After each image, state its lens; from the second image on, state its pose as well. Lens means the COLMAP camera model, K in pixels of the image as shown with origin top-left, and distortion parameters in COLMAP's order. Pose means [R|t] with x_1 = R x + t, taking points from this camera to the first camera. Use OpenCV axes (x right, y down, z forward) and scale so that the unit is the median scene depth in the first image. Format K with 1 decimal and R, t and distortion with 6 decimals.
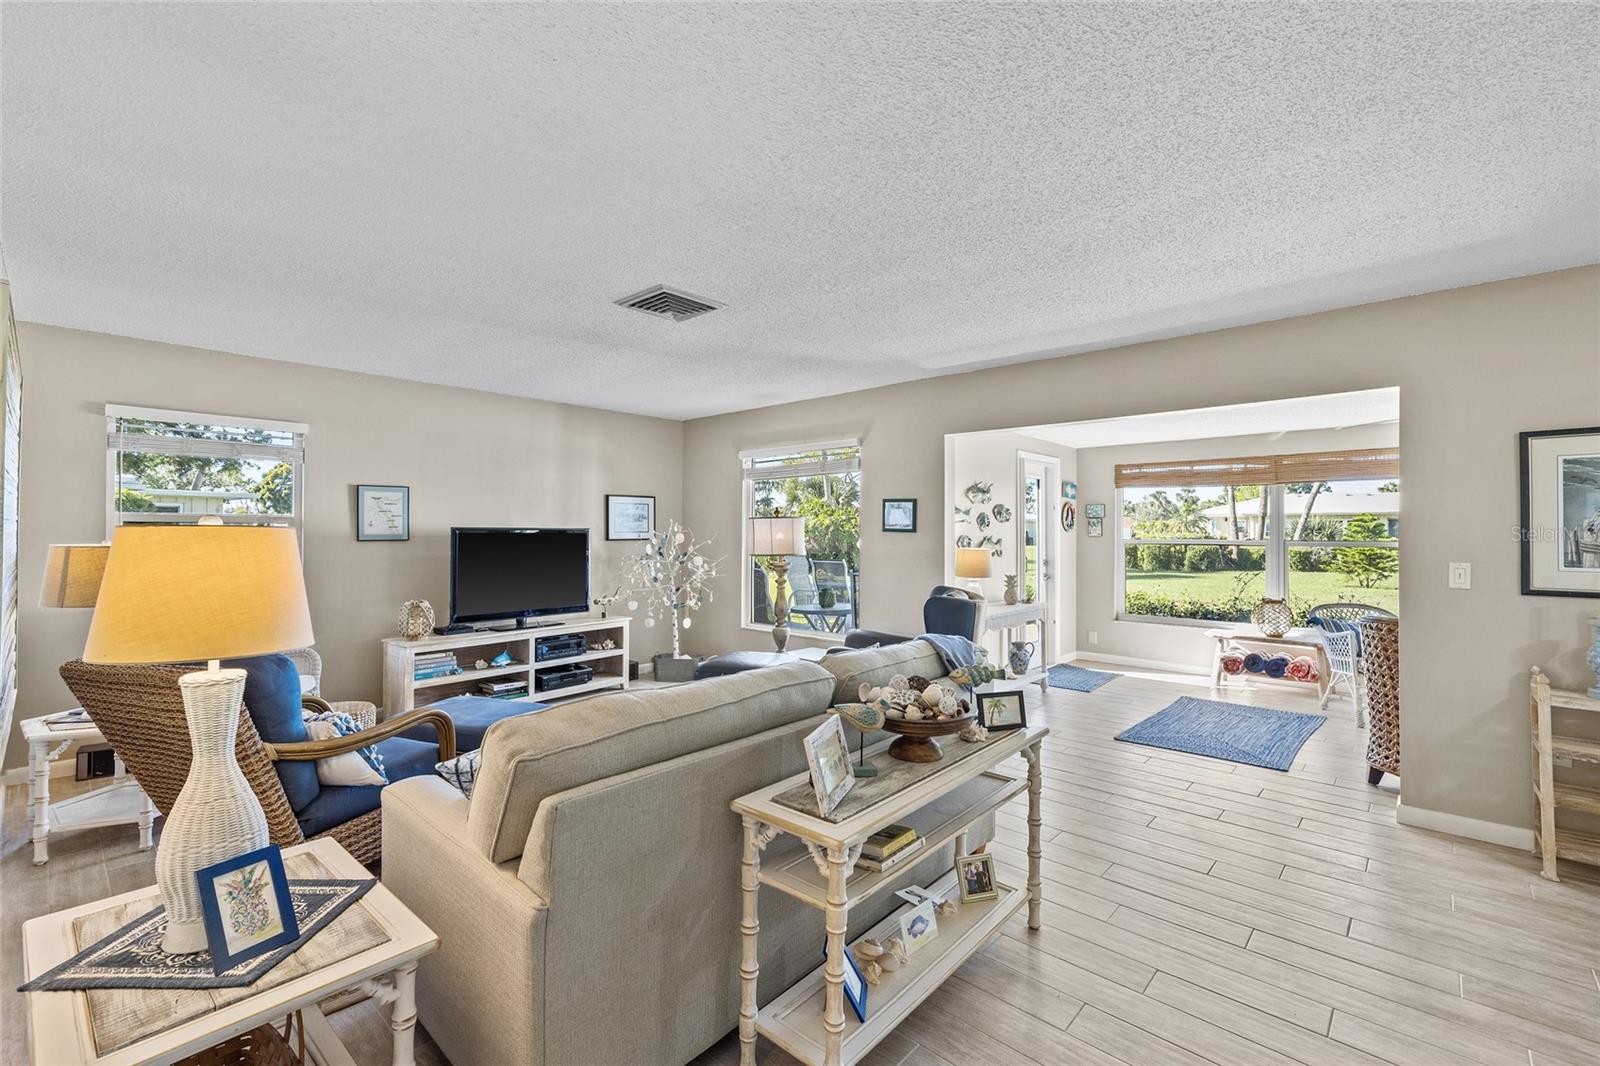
lens RADIAL K [[687.4, 0, 796.0], [0, 687.4, 524.7], [0, 0, 1]] dist [0.001944, -0.000049]
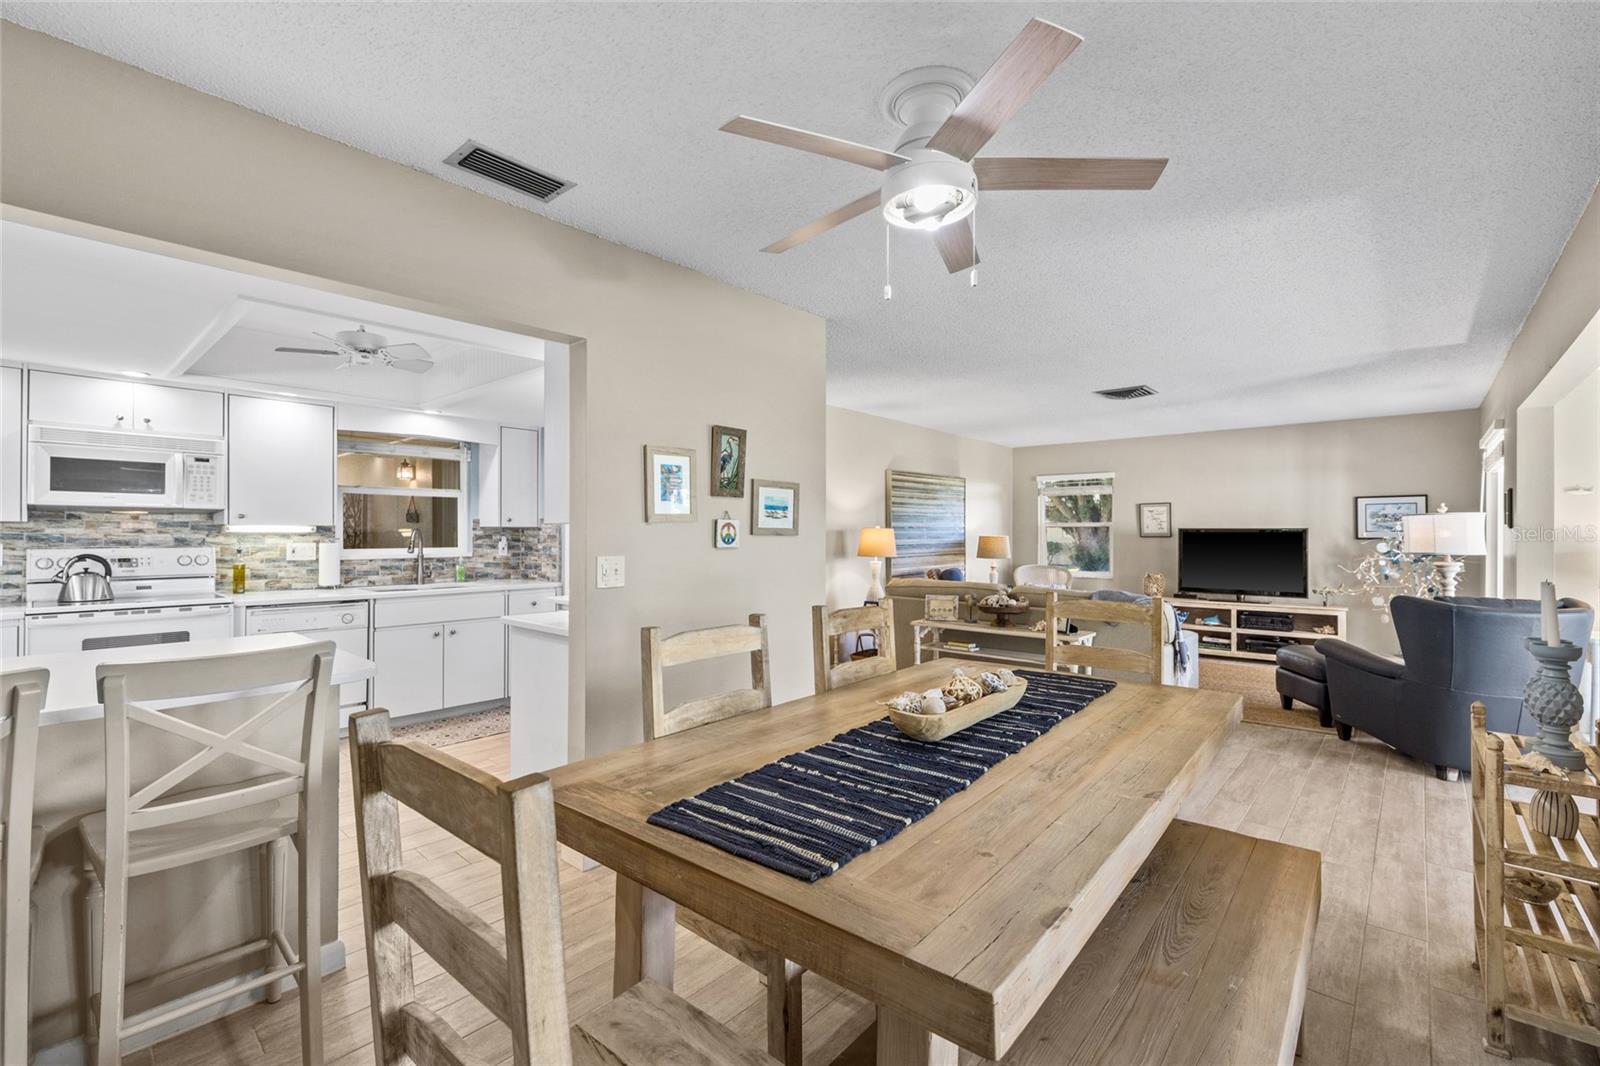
lens RADIAL K [[686.9, 0, 796.0], [0, 686.9, 533.0], [0, 0, 1]] dist [0.000905, -0.000176]
pose [[0.013314, -0.004096, -0.999903, 1.020696], [0.008279, 0.999958, -0.003986, 0.013403], [0.999877, -0.008225, 0.013347, 0.125764]]
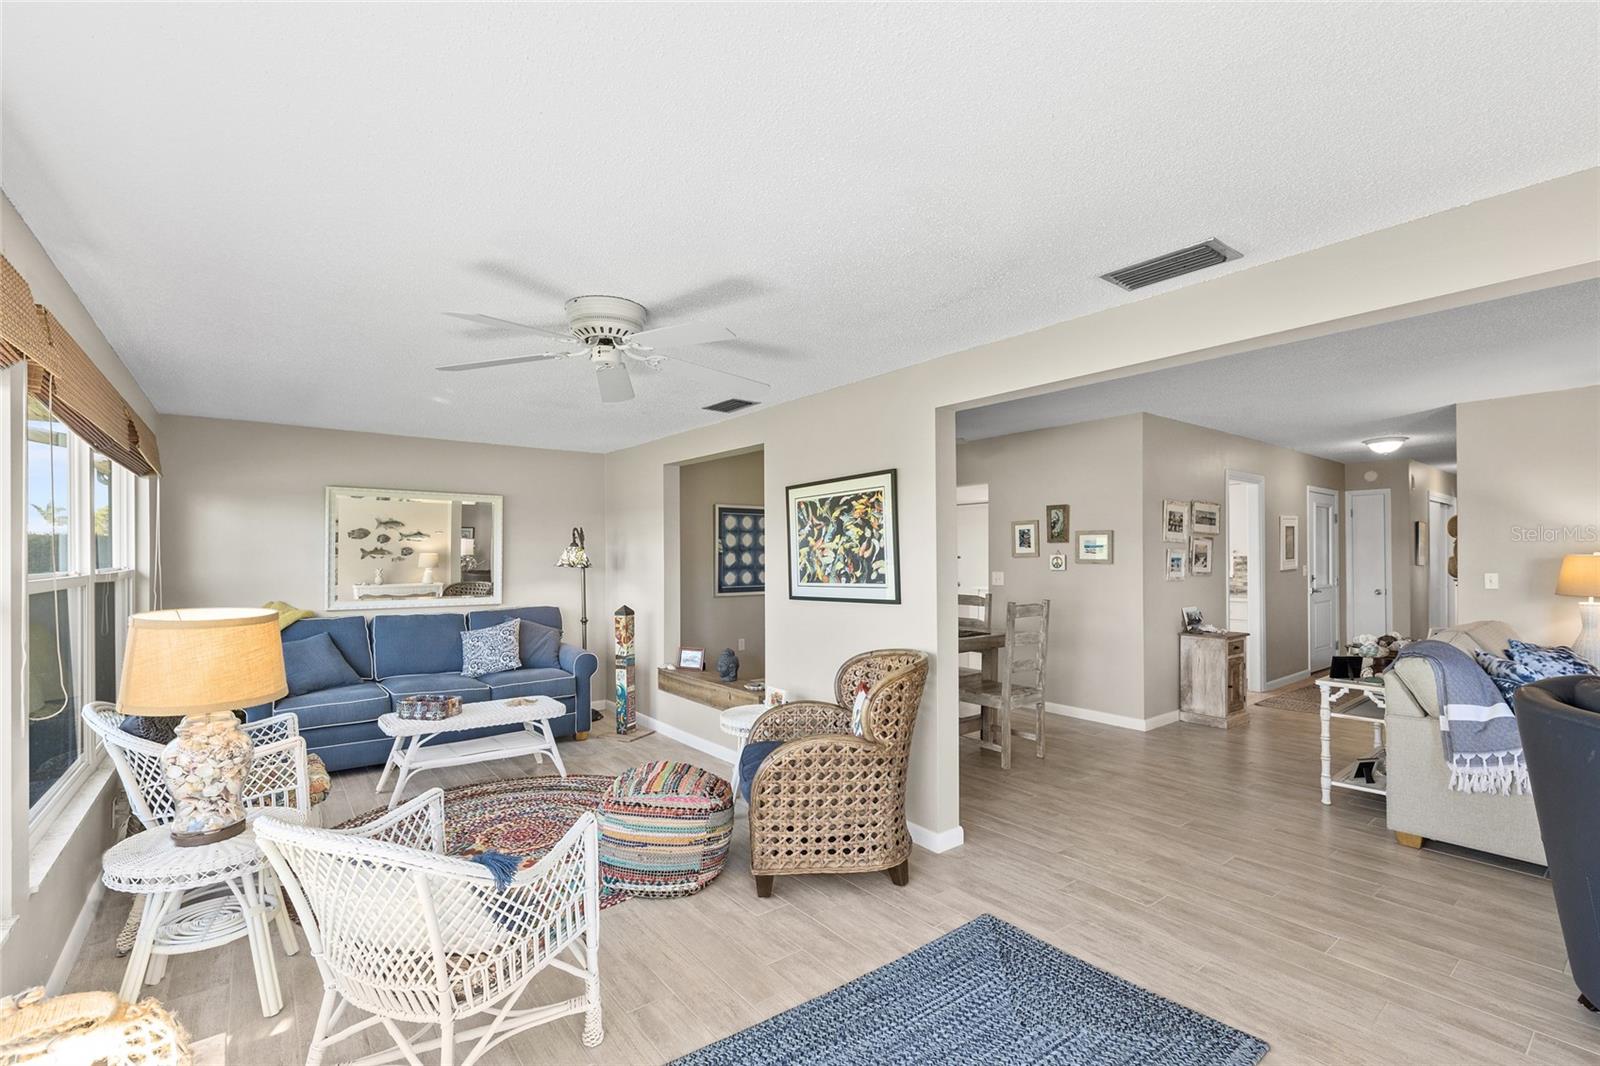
lens RADIAL K [[700.6, 0, 799.3], [0, 700.6, 552.2], [0, 0, 1]] dist [0.001280, -0.000019]
pose [[-0.986804, 0.001130, 0.161918, 0.617495], [-0.001703, 0.999848, -0.017357, 0.015079], [-0.161913, -0.017403, -0.986652, 1.350860]]
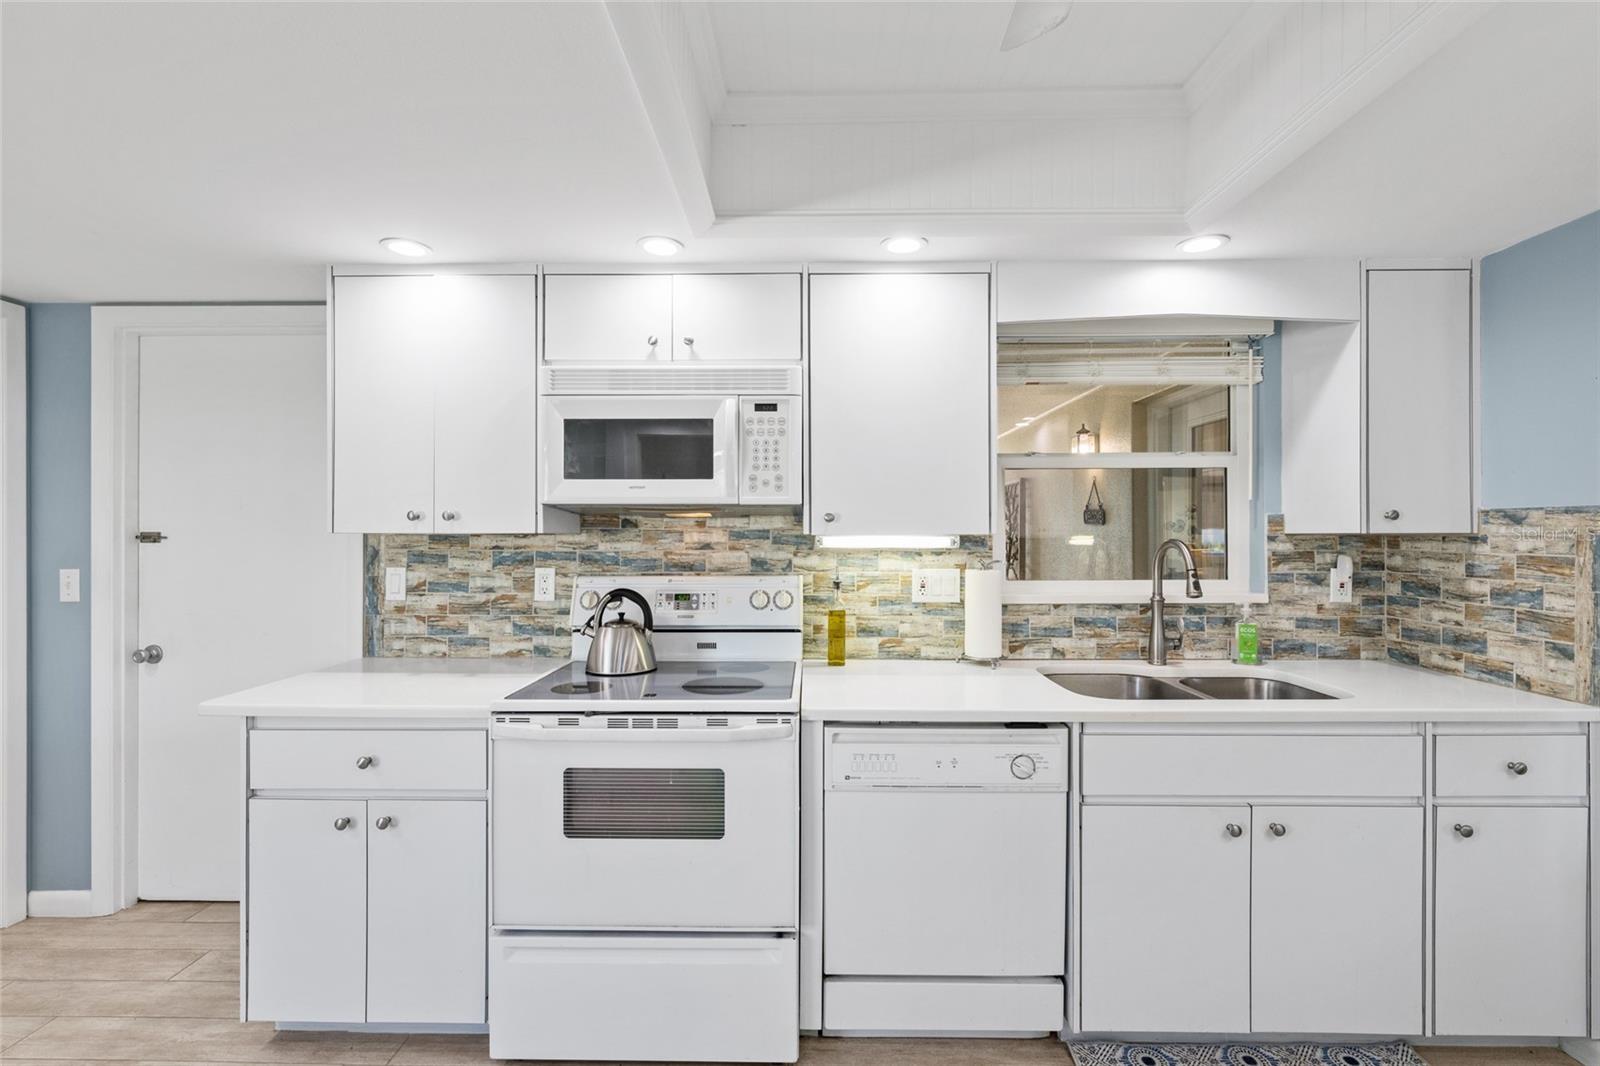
lens RADIAL K [[689.5, 0, 800.0], [0, 689.5, 533.0], [0, 0, 1]] dist [0.000250, -0.000350]
pose [[-0.744242, -0.002208, -0.667906, 0.462085], [0.006331, 0.999926, -0.010360, -0.002842], [0.667880, -0.011939, -0.744173, -0.244267]]
